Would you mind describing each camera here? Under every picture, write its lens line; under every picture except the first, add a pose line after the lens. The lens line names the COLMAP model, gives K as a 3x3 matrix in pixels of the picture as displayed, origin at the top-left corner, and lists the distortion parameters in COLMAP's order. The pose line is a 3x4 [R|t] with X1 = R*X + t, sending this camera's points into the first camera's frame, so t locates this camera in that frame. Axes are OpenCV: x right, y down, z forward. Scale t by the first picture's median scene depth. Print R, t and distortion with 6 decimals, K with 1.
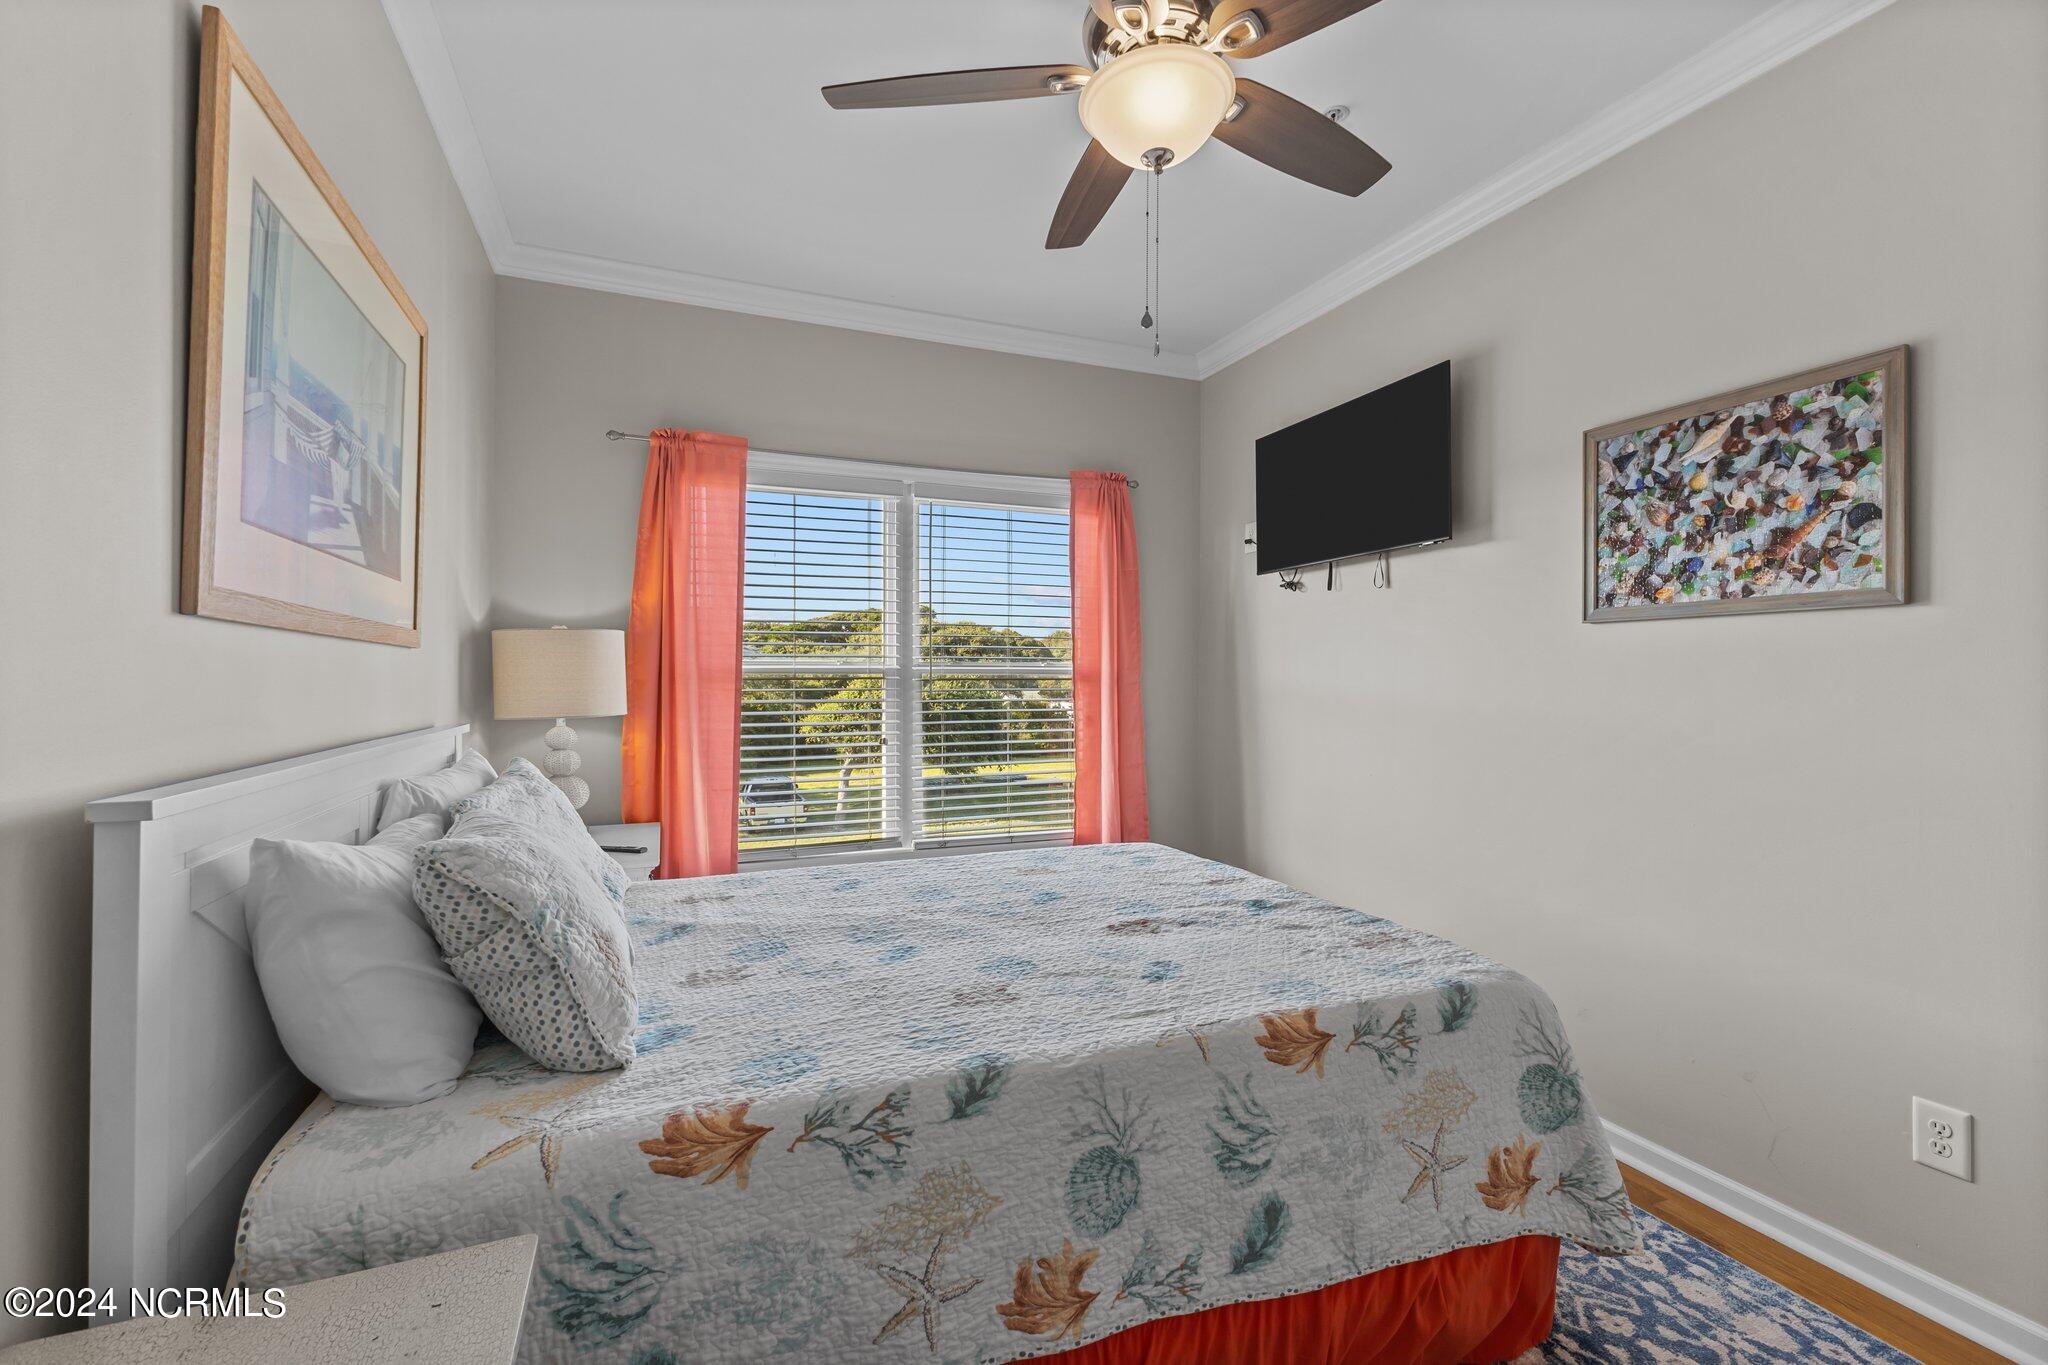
lens RADIAL K [[892.2, 0, 1017.5], [0, 892.2, 669.8], [0, 0, 1]] dist [0.008954, -0.002082]
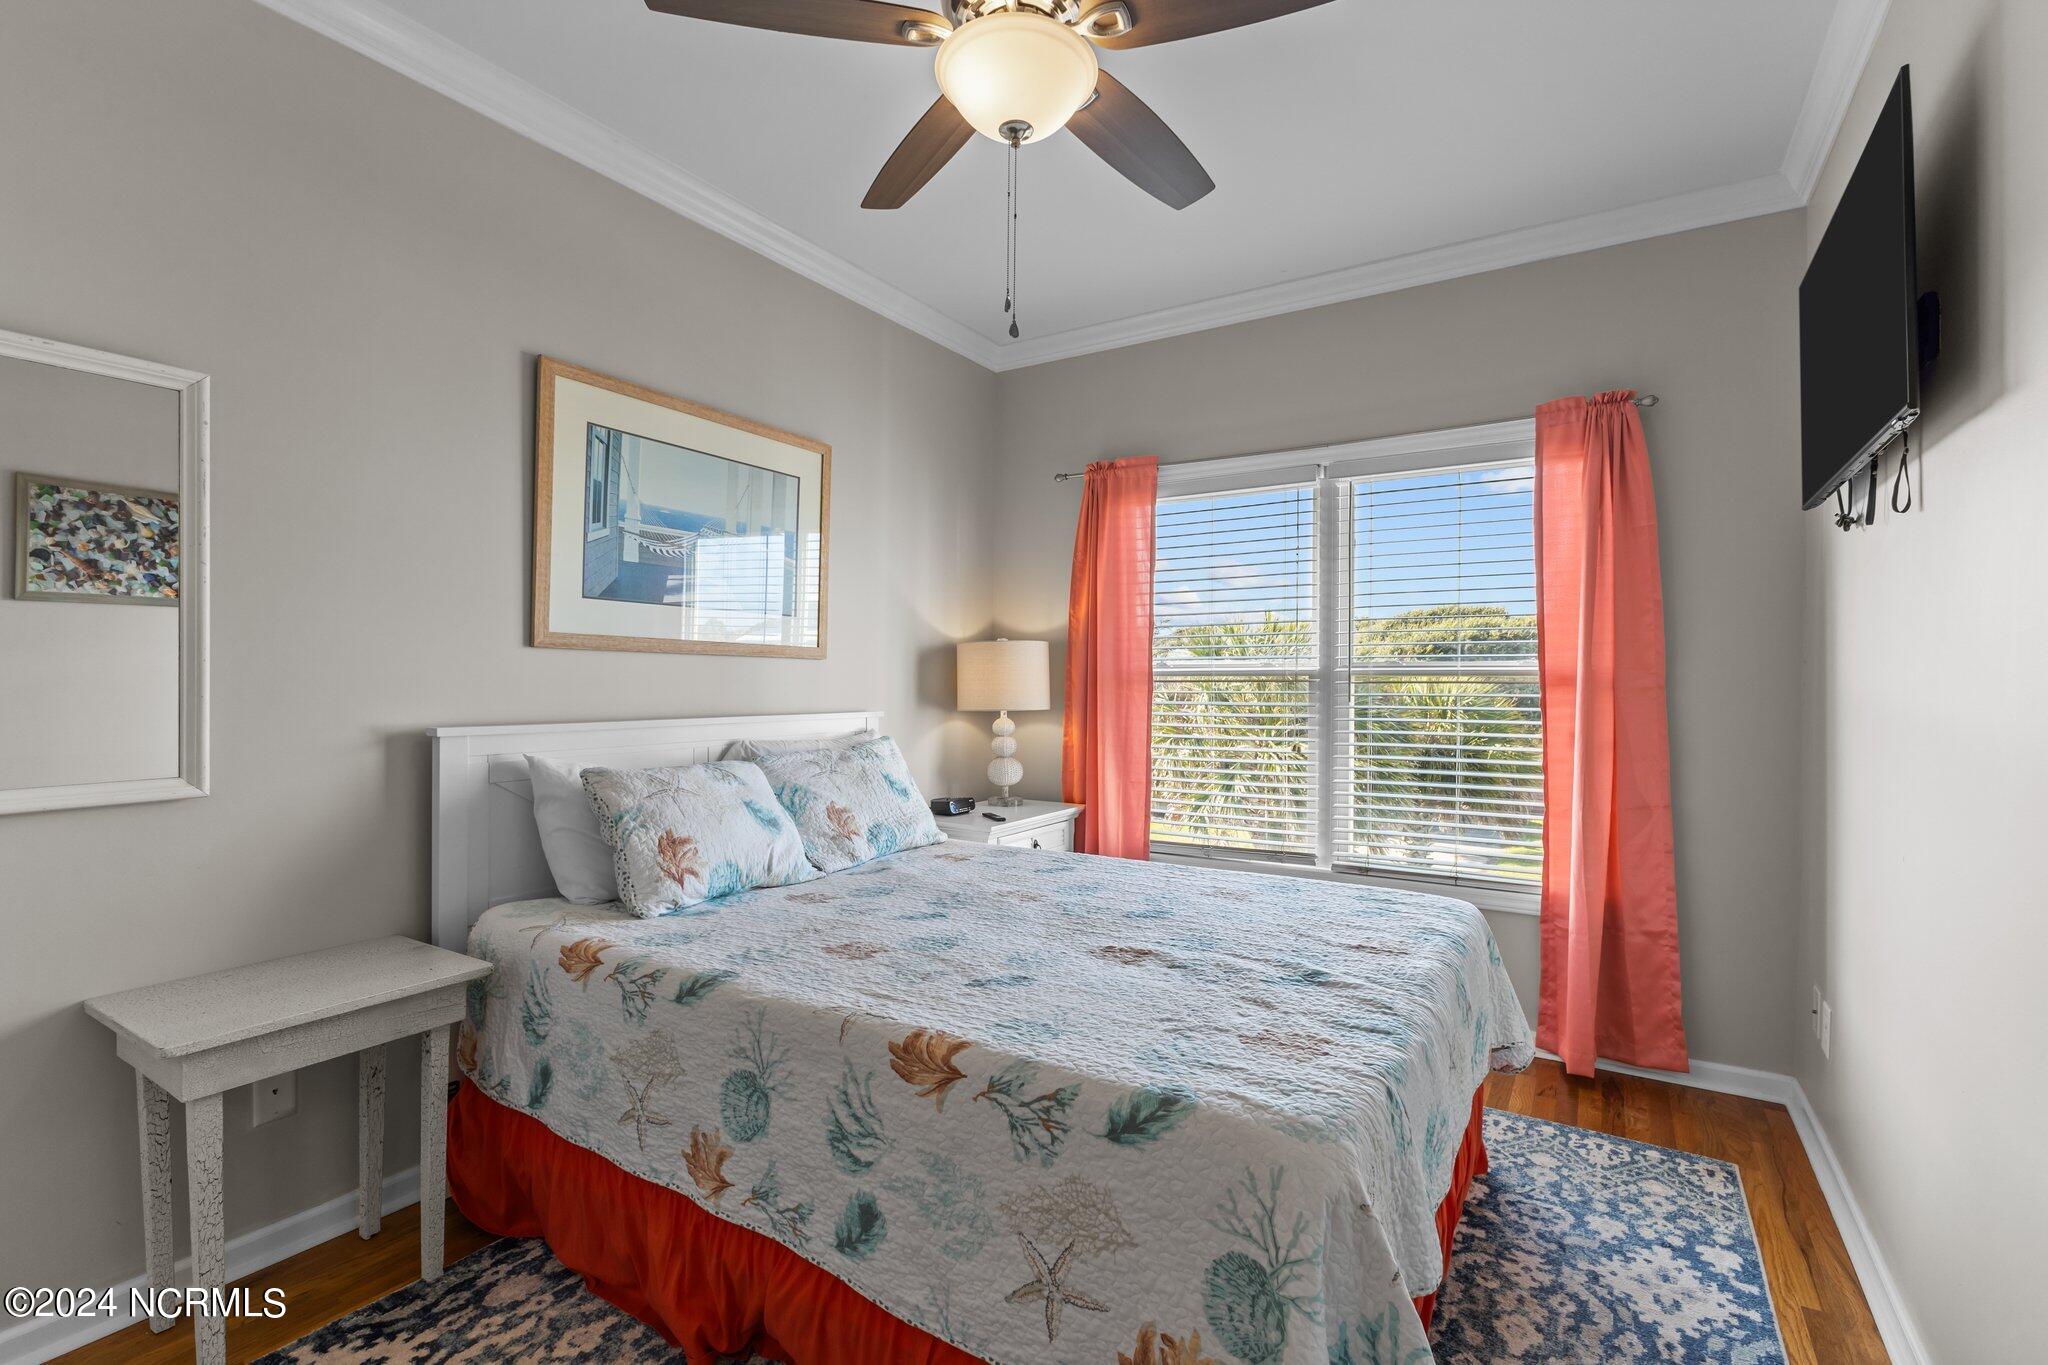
lens RADIAL K [[922.8, 0, 1024.0], [0, 922.8, 680.9], [0, 0, 1]] dist [-0.005789, -0.001760]
pose [[0.581819, 0.001404, -0.813317, 1.097439], [0.004106, 0.999981, 0.004664, 0.009486], [0.813308, -0.006053, 0.581802, 0.496354]]
